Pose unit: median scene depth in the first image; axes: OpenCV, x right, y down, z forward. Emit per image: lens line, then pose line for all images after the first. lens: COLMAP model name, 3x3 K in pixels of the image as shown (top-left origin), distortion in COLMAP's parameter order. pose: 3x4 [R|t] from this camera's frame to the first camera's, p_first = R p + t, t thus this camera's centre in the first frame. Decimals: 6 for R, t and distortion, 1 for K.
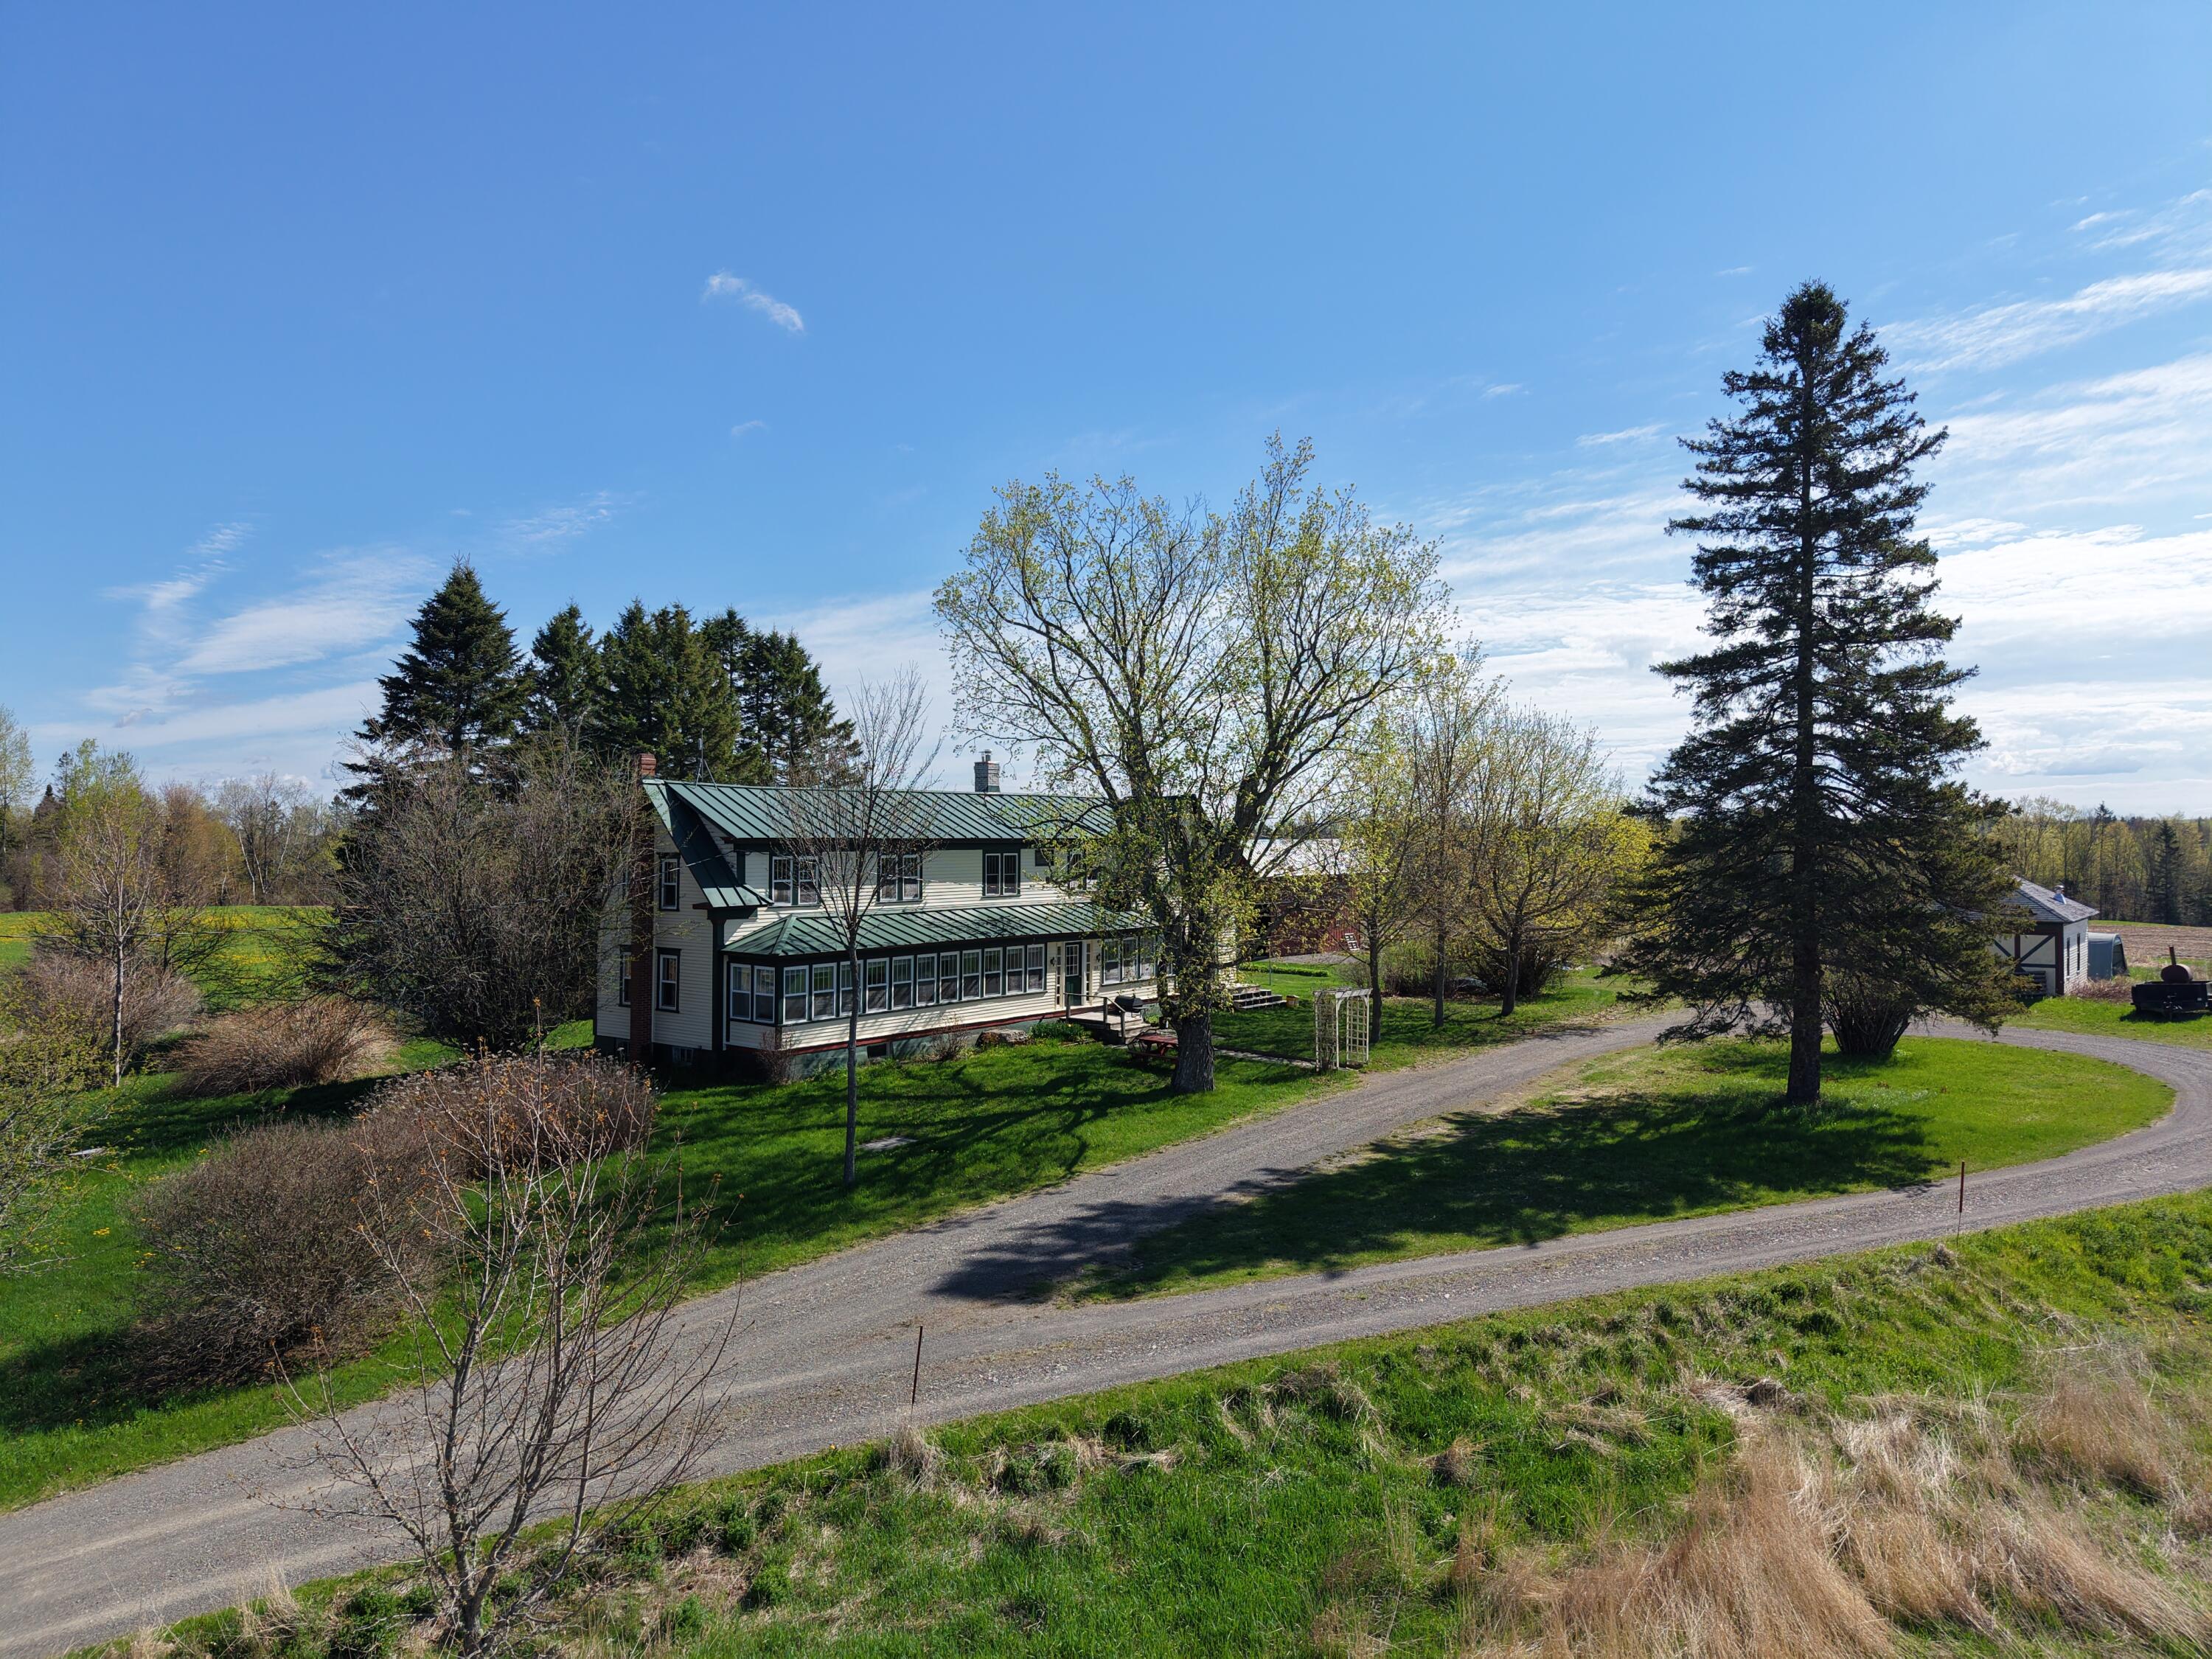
lens RADIAL K [[1409.9, 0, 1106.0], [0, 1409.9, 829.5], [0, 0, 1]] dist [0.029550, -0.023254]
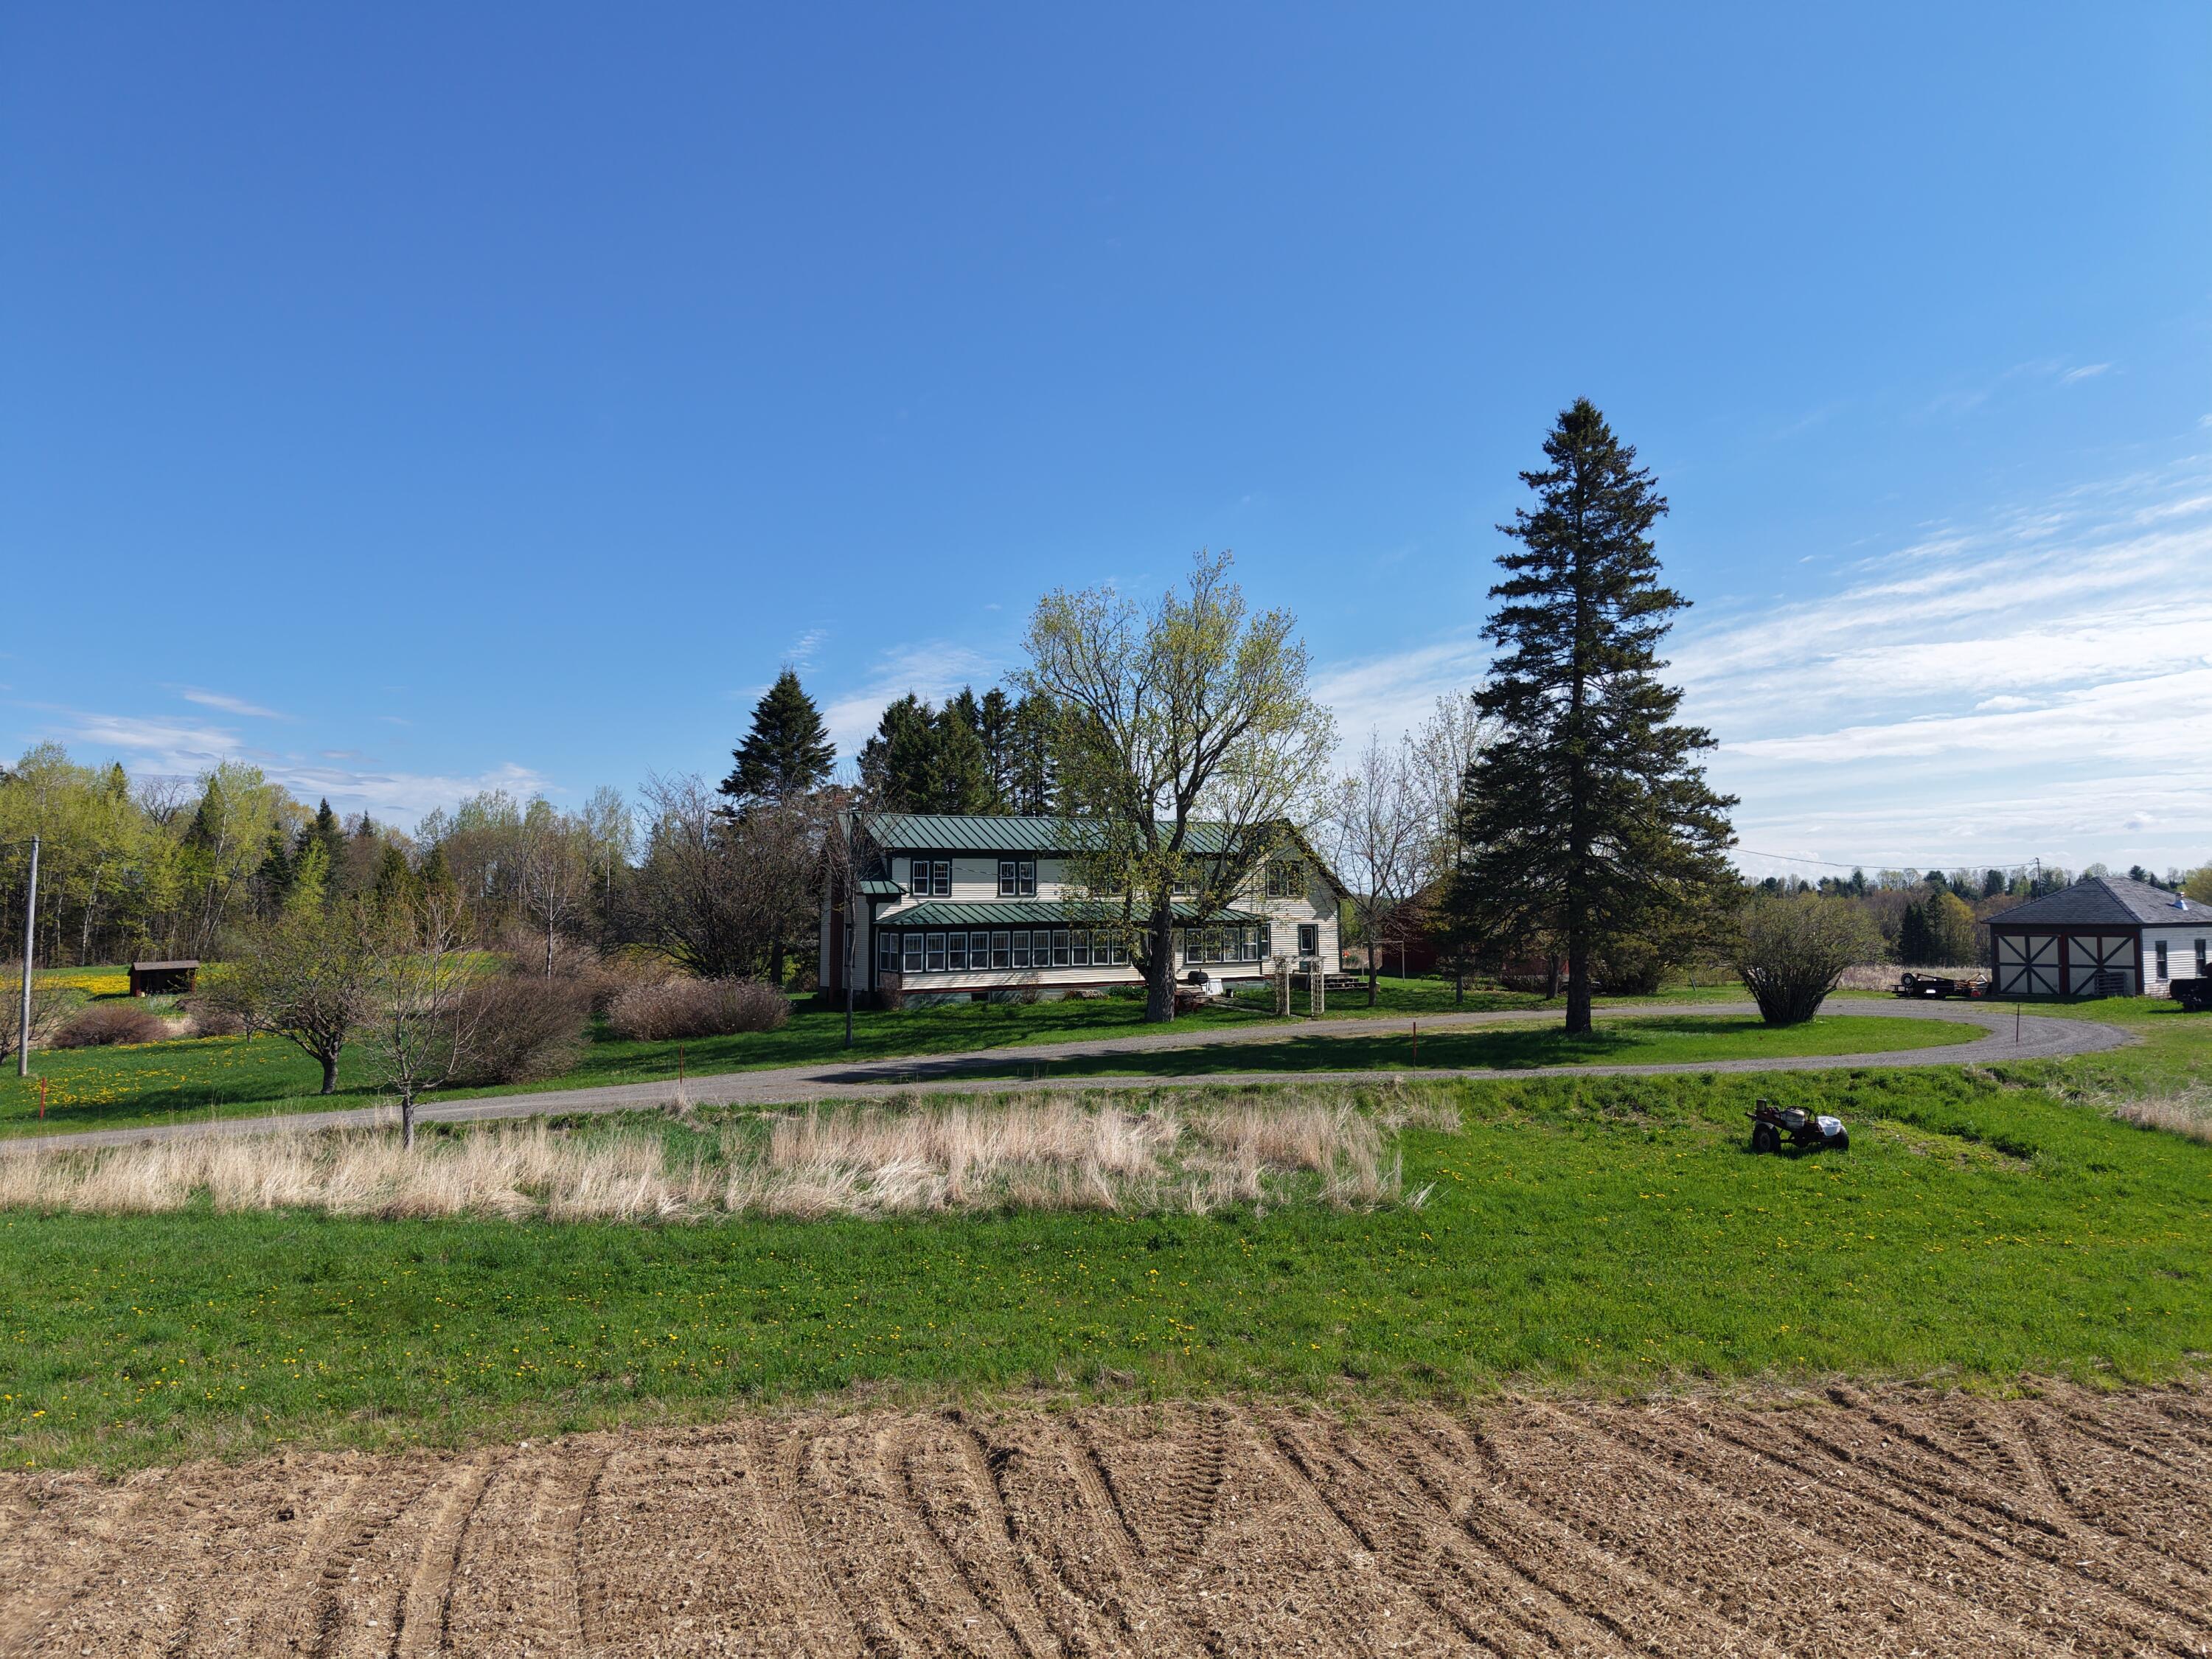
lens RADIAL K [[1409.9, 0, 1106.0], [0, 1409.9, 829.5], [0, 0, 1]] dist [0.029550, -0.023254]
pose [[0.938389, -0.021278, -0.344925, 0.441629], [0.005835, 0.998936, -0.045748, 0.053259], [0.345531, 0.040917, 0.937515, -0.286841]]
